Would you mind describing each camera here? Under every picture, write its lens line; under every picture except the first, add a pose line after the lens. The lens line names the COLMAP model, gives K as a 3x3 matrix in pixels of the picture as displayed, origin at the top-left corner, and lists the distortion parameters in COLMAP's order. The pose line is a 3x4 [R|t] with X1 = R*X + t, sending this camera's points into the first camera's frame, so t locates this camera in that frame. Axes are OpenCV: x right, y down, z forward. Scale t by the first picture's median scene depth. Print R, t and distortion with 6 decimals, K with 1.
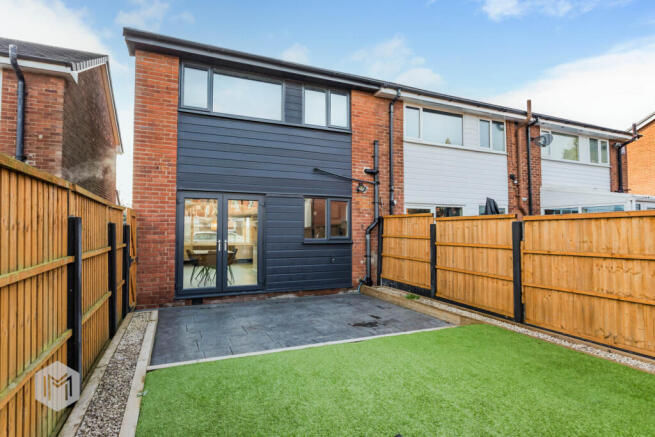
lens RADIAL K [[375.6, 0, 327.6], [0, 375.6, 220.7], [0, 0, 1]] dist [-0.001147, -0.000062]
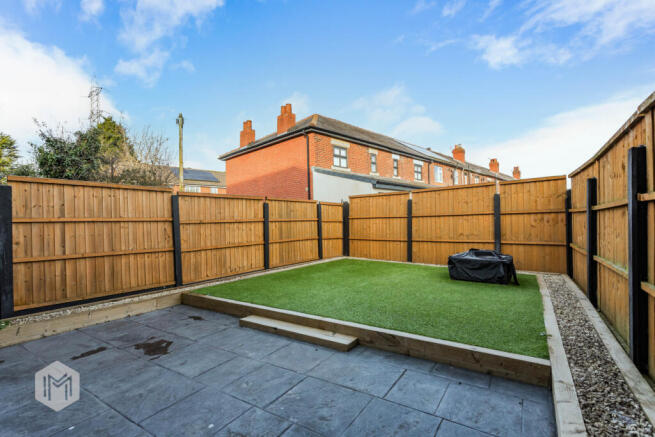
lens RADIAL K [[316.6, 0, 322.8], [0, 316.6, 219.6], [0, 0, 1]] dist [0.006033, 0.001275]
pose [[-0.569185, 0.023919, 0.821862, -0.508151], [0.007083, 0.999682, -0.024189, 0.097542], [-0.822179, -0.007947, -0.569173, 1.169367]]
